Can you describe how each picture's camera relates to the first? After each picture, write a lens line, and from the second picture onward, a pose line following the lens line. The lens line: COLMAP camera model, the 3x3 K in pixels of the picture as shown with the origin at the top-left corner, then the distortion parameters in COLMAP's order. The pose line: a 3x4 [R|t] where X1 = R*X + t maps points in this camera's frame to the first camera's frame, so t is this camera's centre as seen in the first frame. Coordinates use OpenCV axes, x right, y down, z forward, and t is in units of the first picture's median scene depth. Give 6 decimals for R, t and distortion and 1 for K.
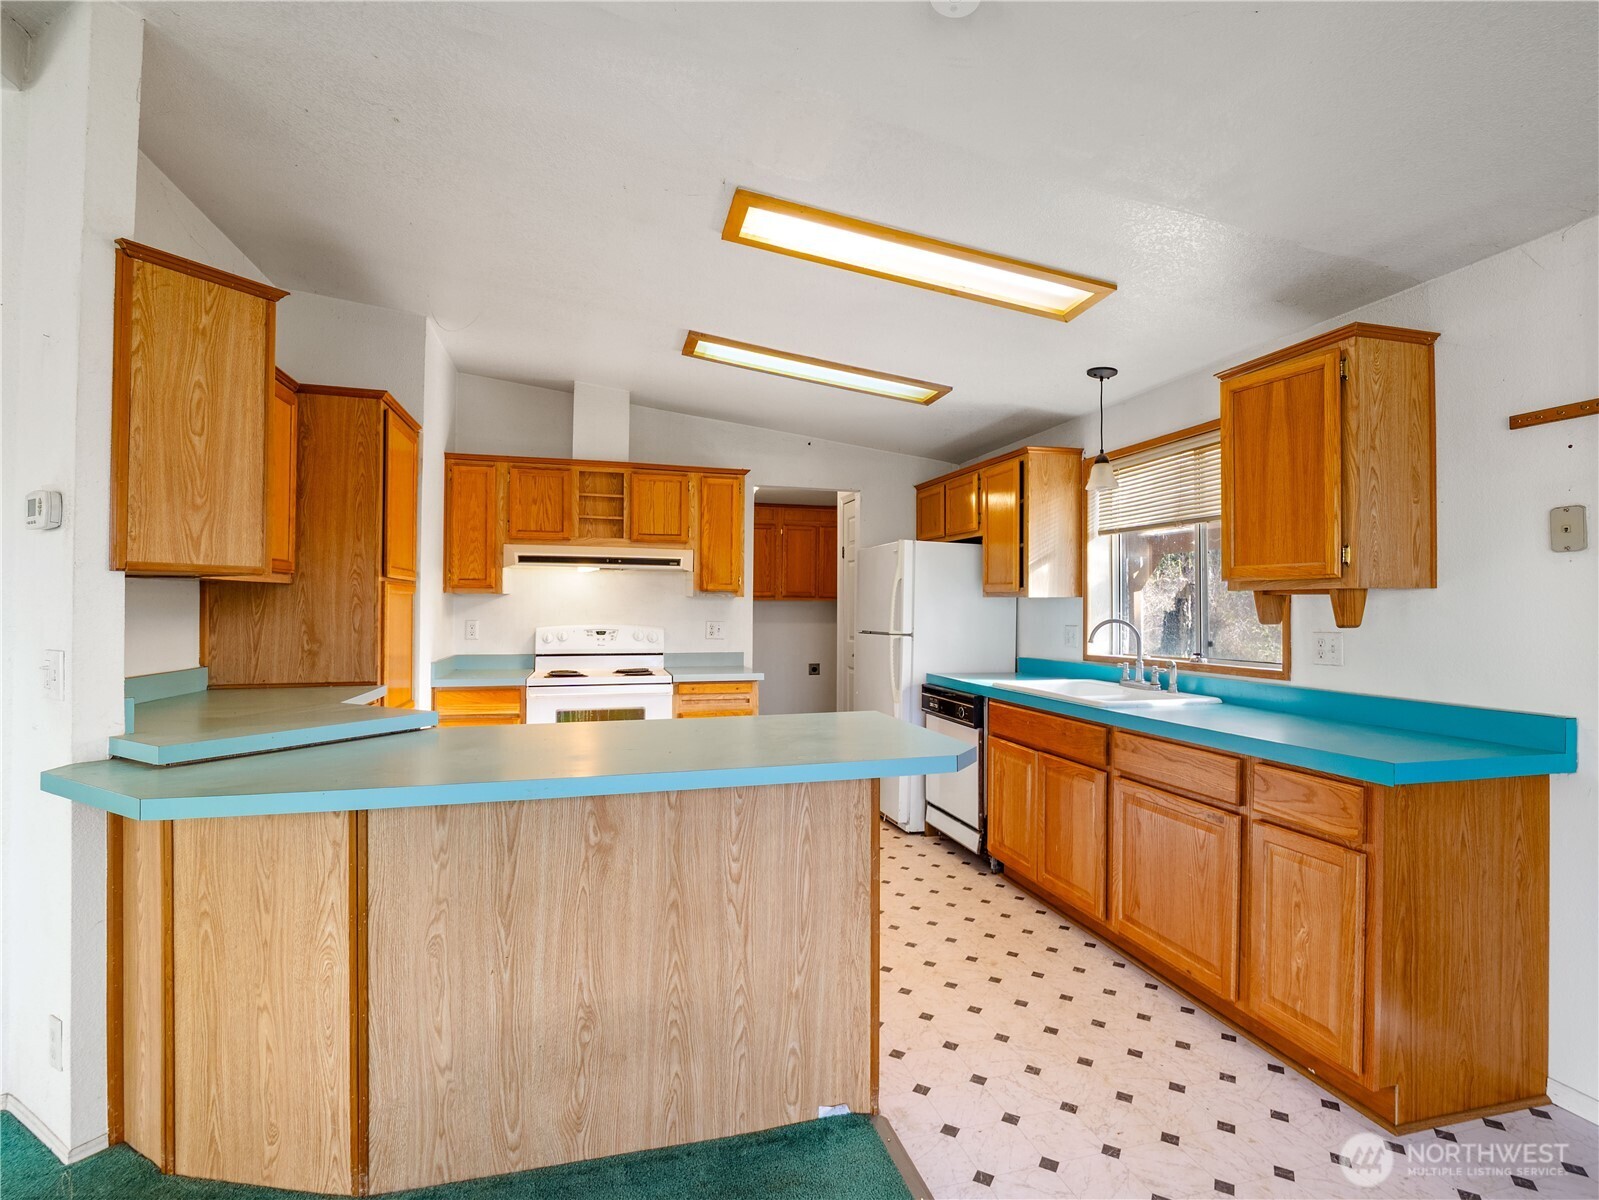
lens RADIAL K [[772.8, 0, 799.5], [0, 772.8, 600.0], [0, 0, 1]] dist [-0.002761, -0.000598]
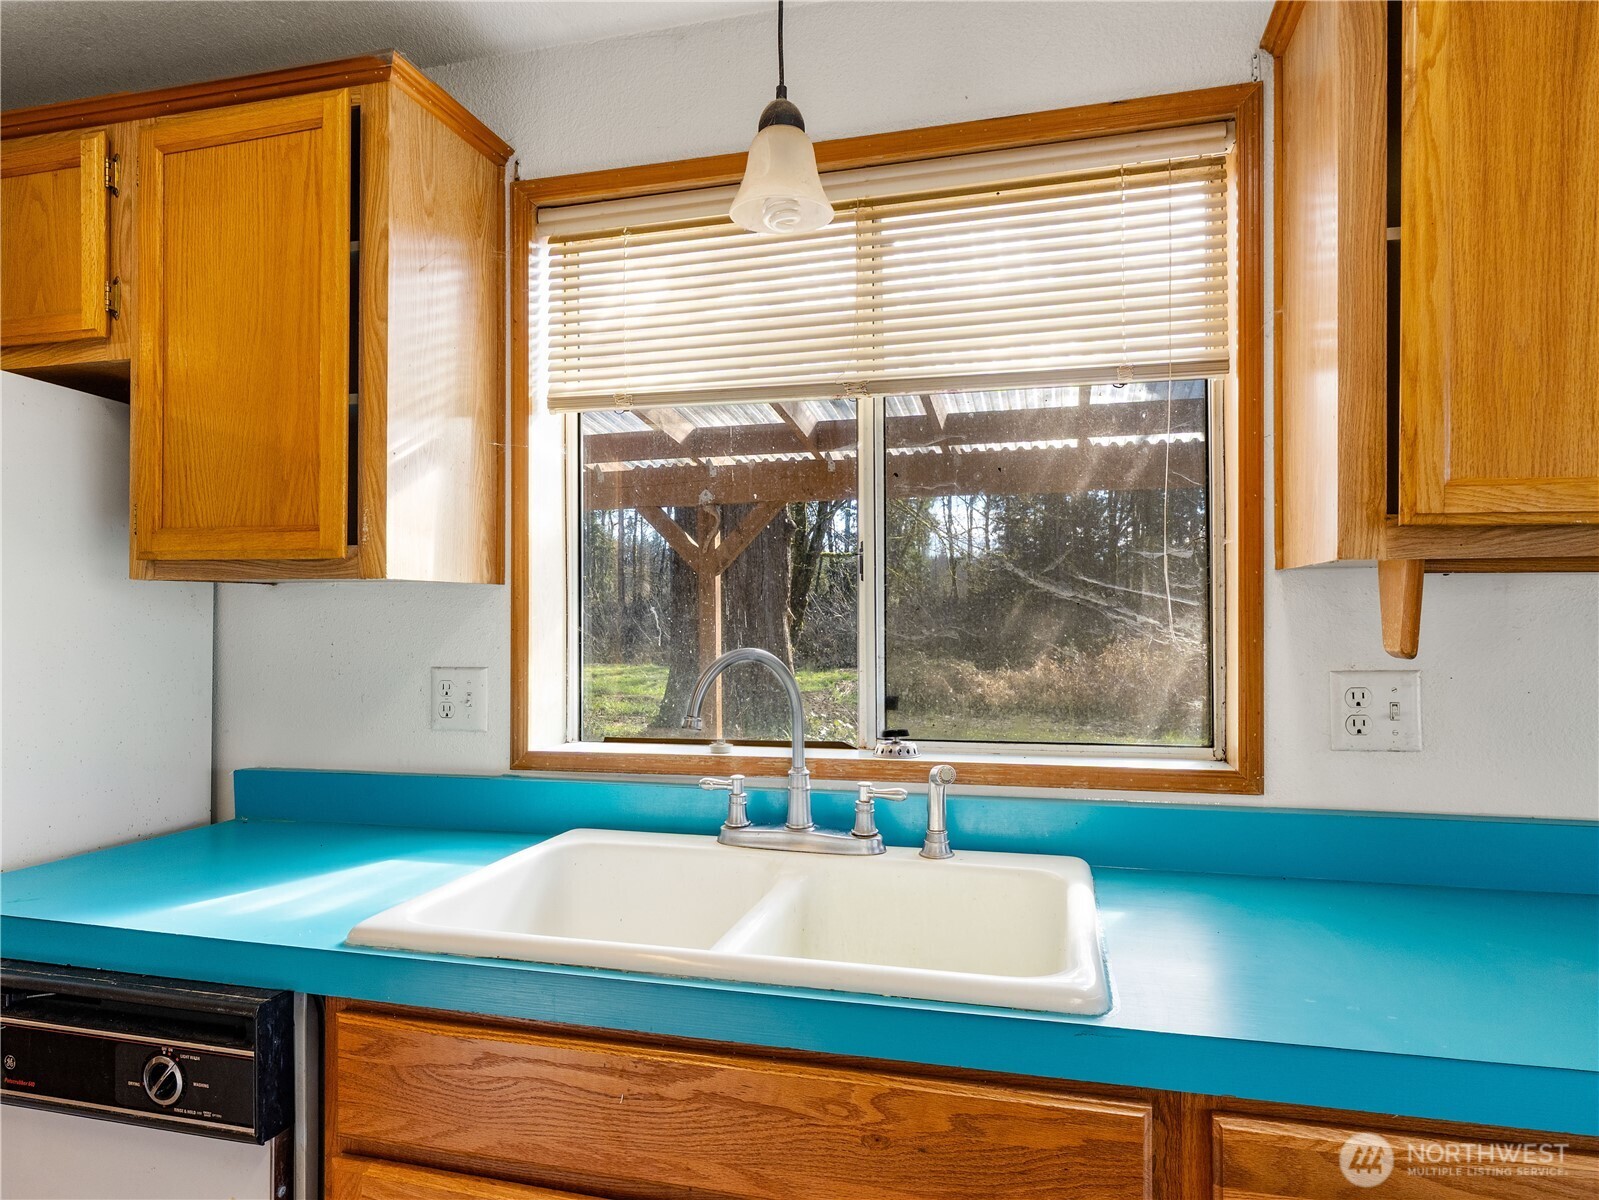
lens RADIAL K [[1001.4, 0, 799.5], [0, 1001.4, 600.0], [0, 0, 1]] dist [0.004252, 0.000850]
pose [[0.504567, 0.004959, 0.863358, 0.048850], [-0.003891, 0.999986, -0.003469, 0.005147], [-0.863364, -0.001609, 0.504579, 0.670664]]
